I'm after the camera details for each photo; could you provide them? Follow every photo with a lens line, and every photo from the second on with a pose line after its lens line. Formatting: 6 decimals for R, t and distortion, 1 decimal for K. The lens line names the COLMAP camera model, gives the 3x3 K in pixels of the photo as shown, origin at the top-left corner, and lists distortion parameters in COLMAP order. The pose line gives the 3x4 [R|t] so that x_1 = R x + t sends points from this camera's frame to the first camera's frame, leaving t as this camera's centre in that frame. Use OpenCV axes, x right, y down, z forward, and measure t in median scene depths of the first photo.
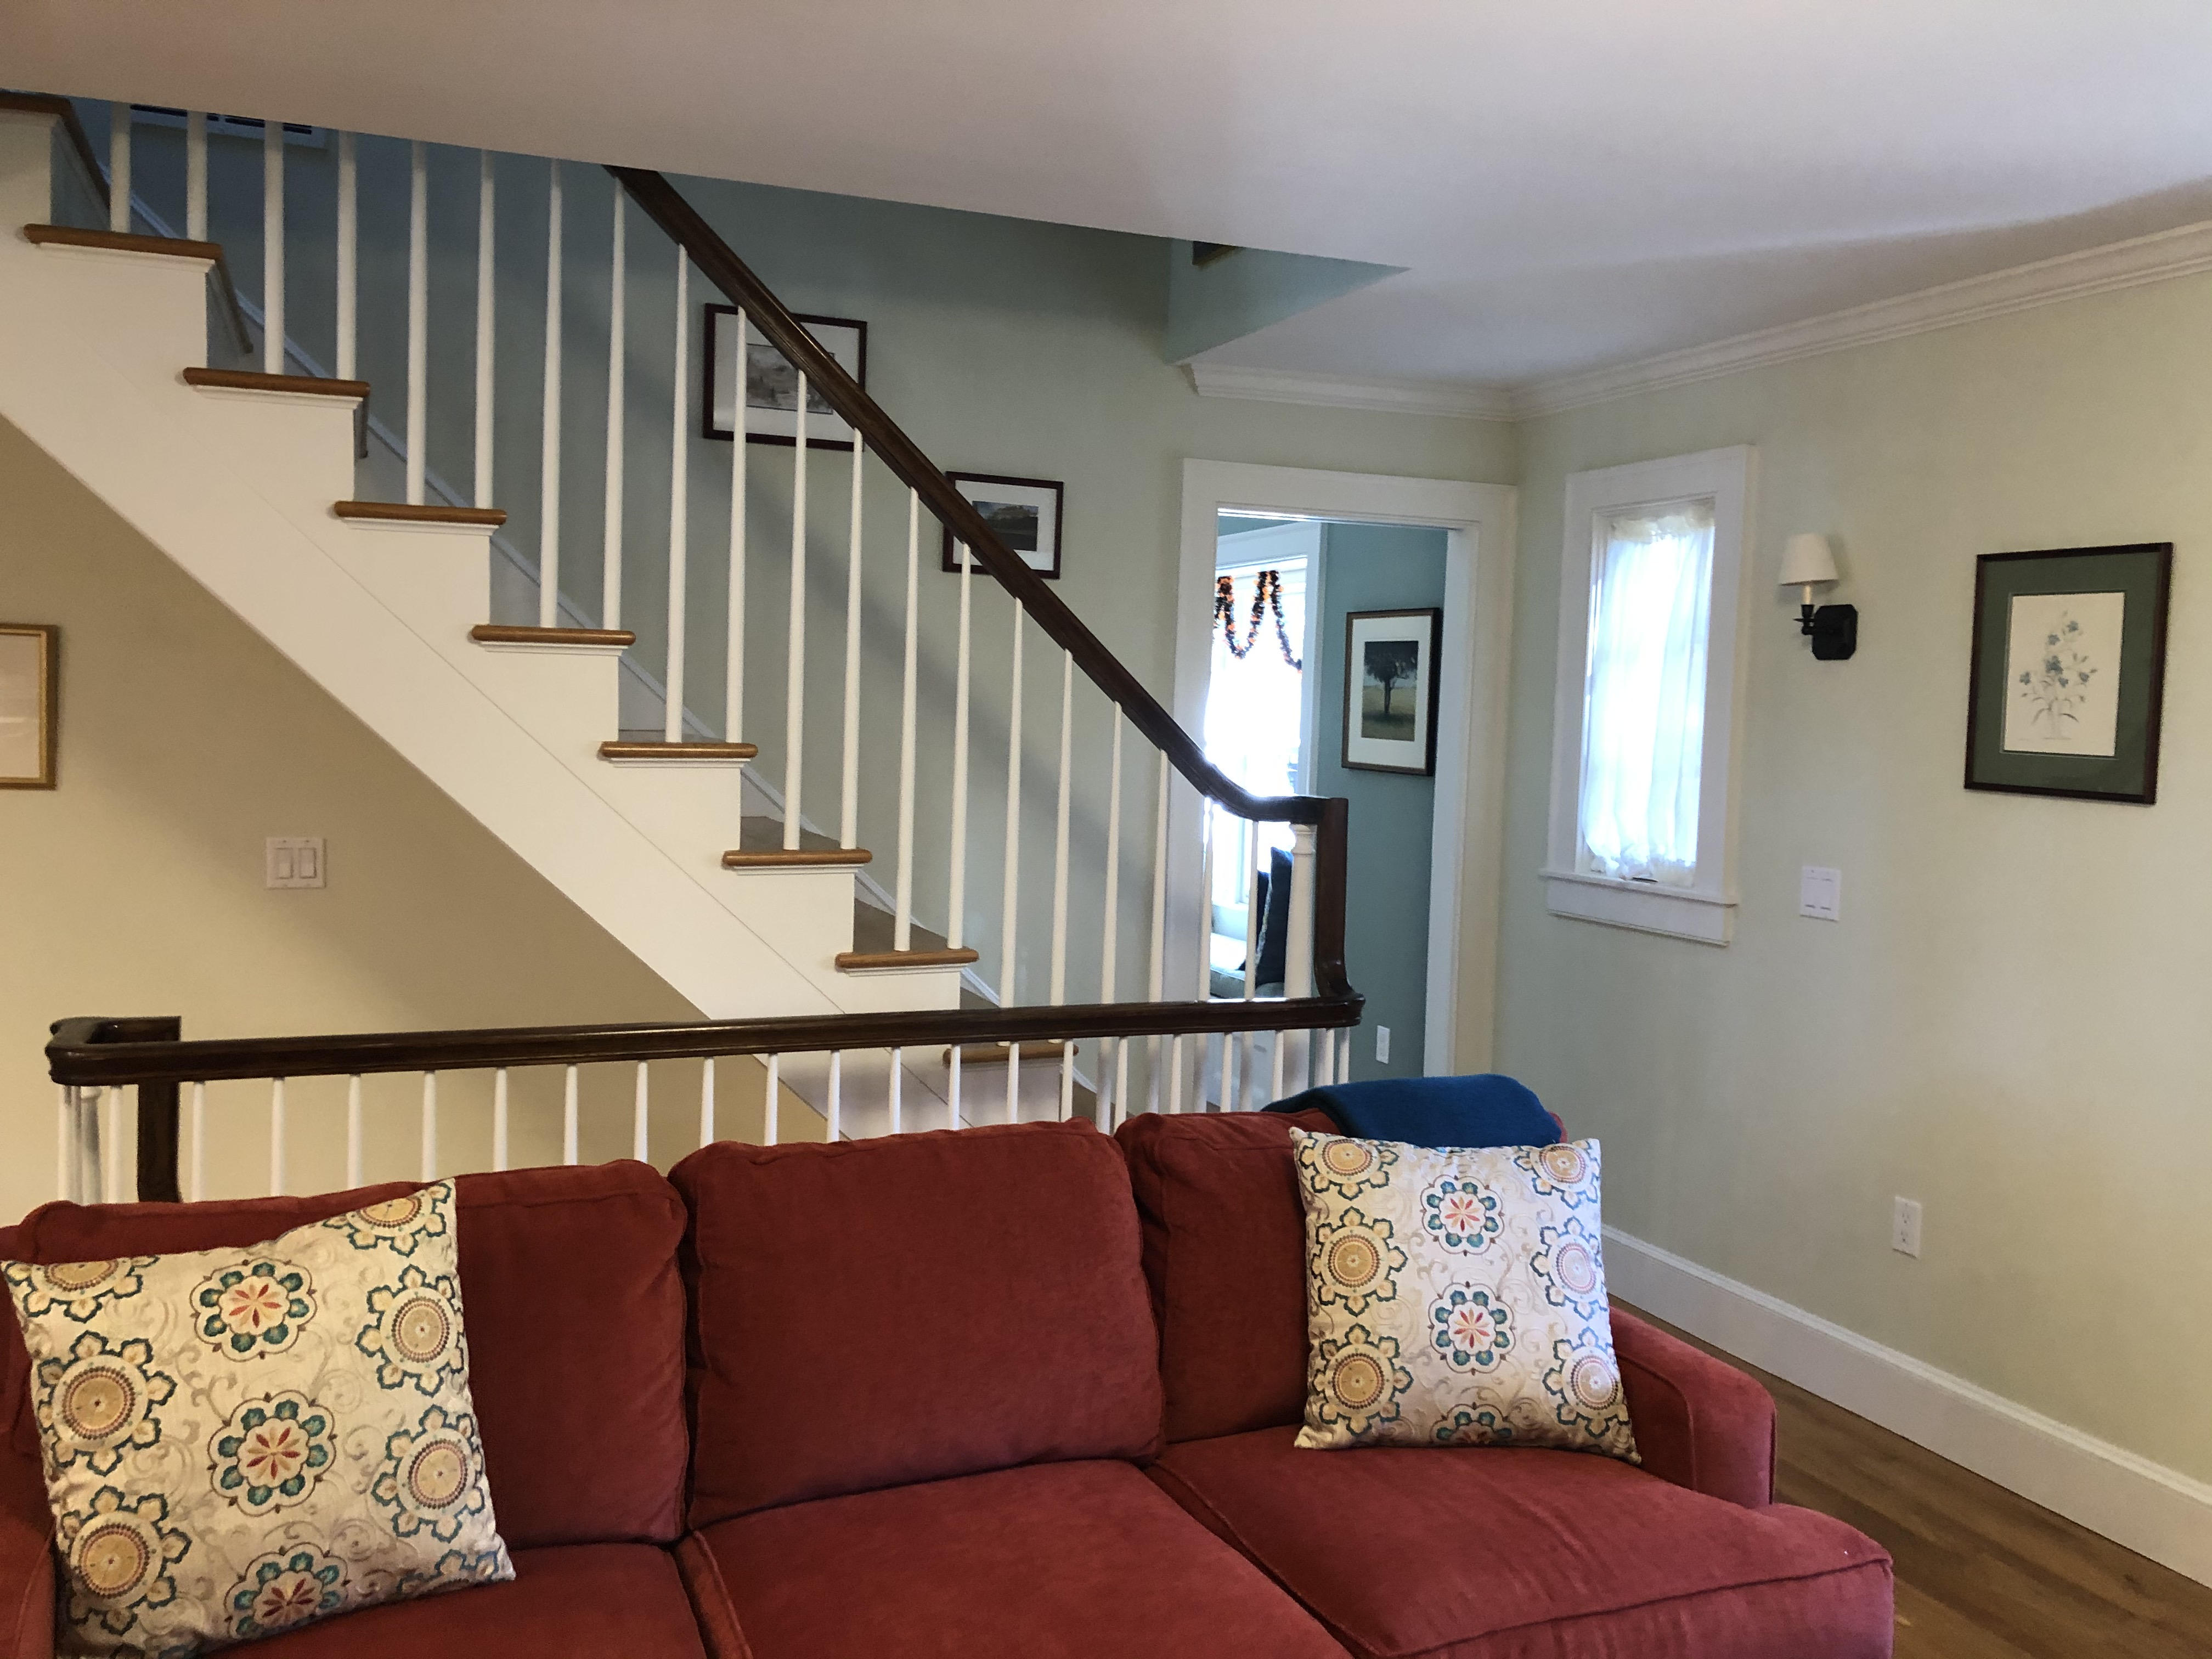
lens RADIAL K [[1822.5, 0, 1126.4], [0, 1822.5, 824.2], [0, 0, 1]] dist [0.023553, -0.015098]
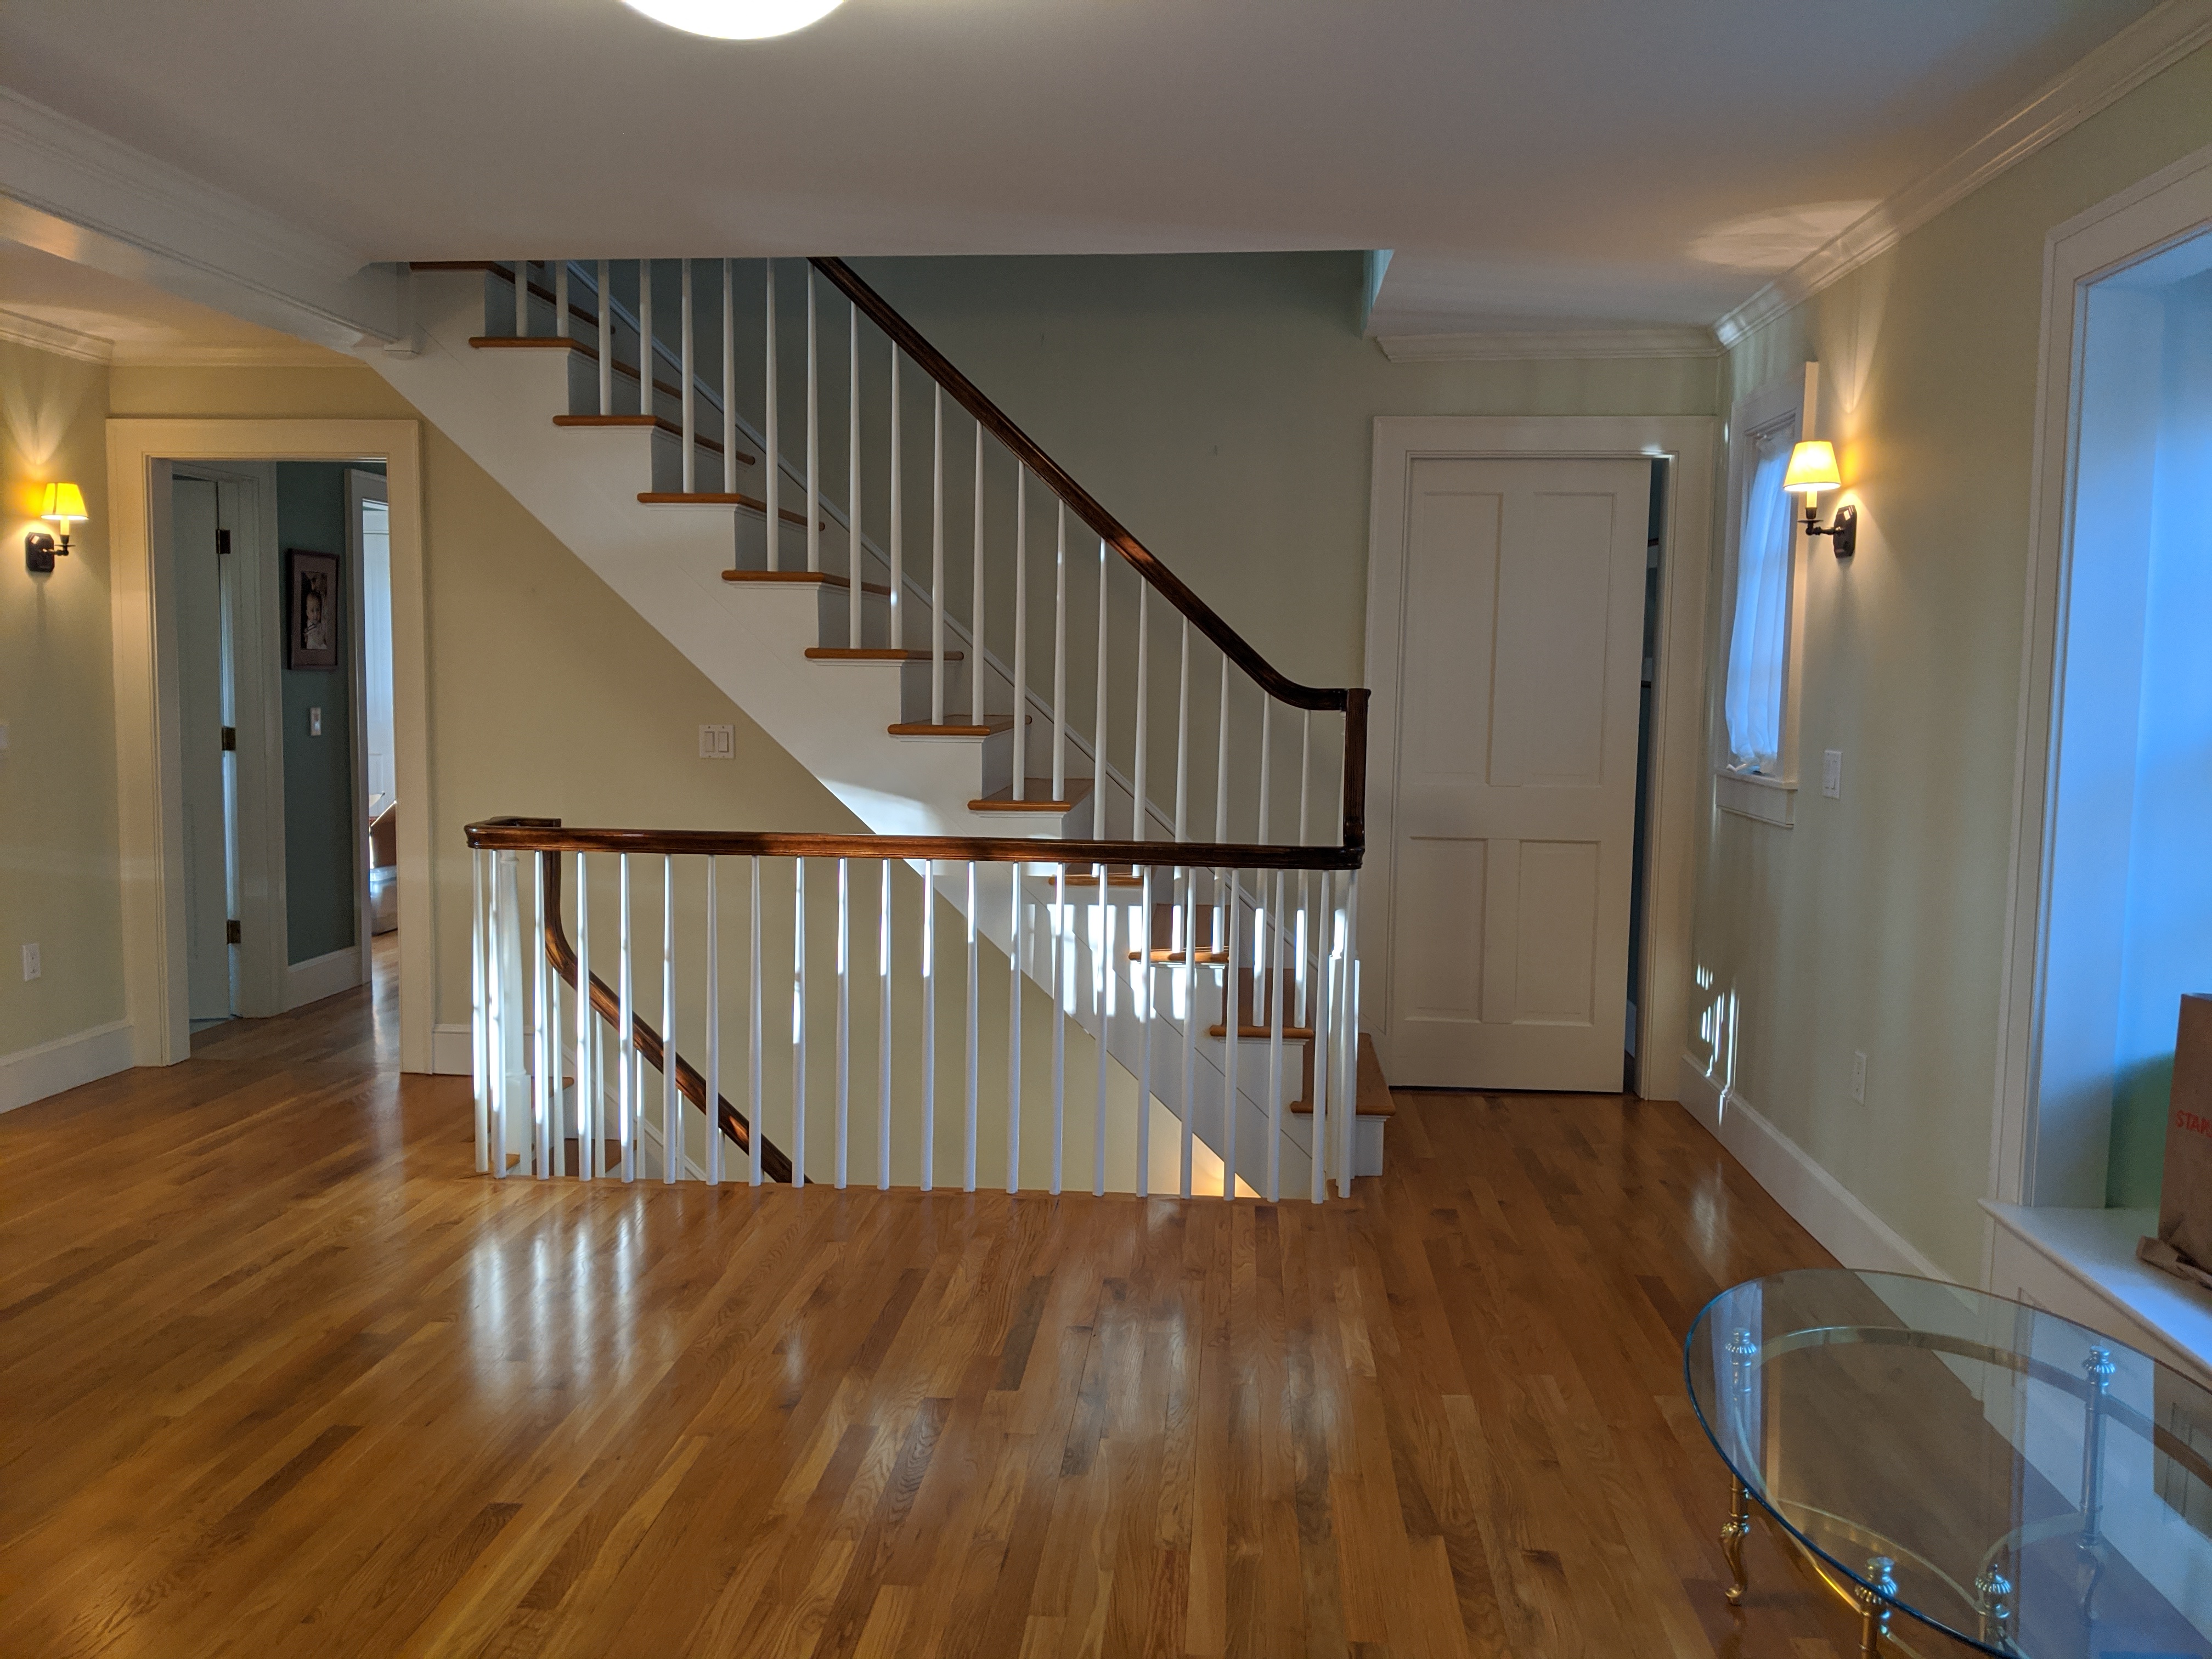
lens RADIAL K [[1798.8, 0, 1125.9], [0, 1798.8, 830.3], [0, 0, 1]] dist [0.030204, -0.044723]
pose [[0.889529, 0.024983, -0.456195, 0.683039], [-0.016078, 0.999597, 0.023391, 0.072819], [0.456595, -0.013473, 0.889573, -0.197395]]
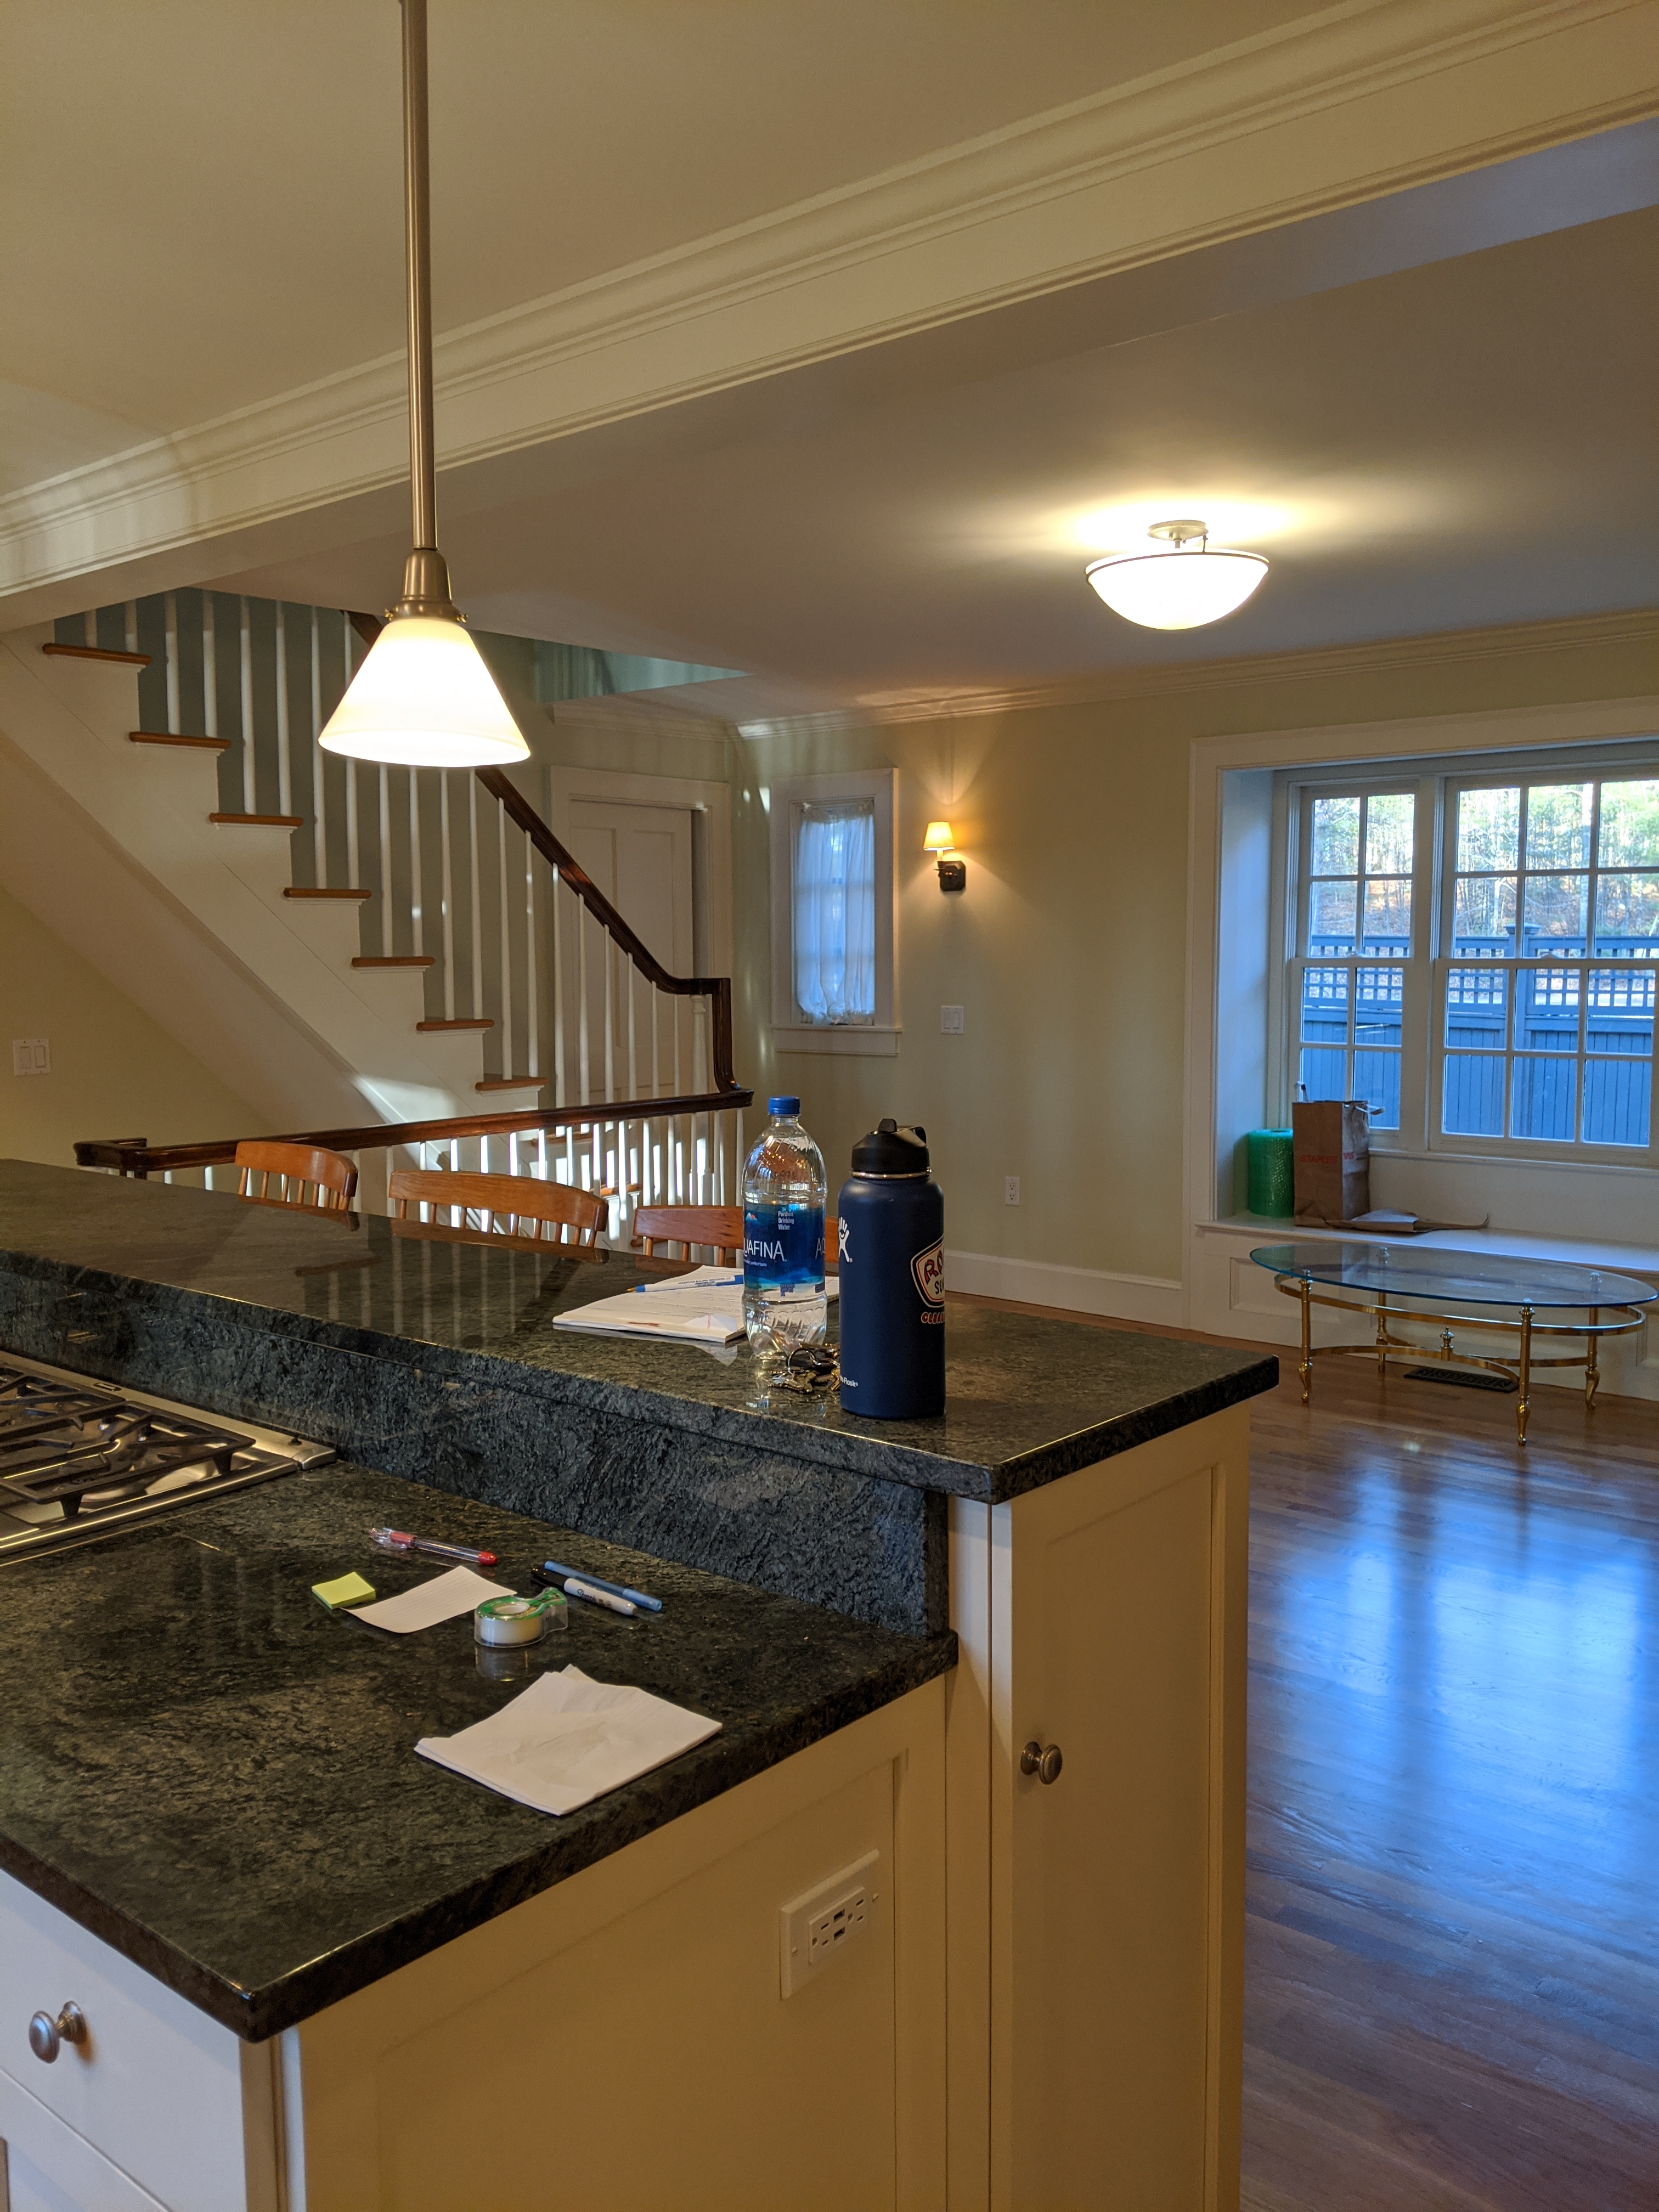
lens RADIAL K [[1798.8, 0, 836.7], [0, 1798.8, 1082.8], [0, 0, 1]] dist [0.030204, -0.044723]
pose [[0.889915, -0.072295, 0.450360, -0.715184], [0.064101, 0.997383, 0.033443, 0.045697], [-0.451599, -0.000893, 0.892220, -0.709946]]
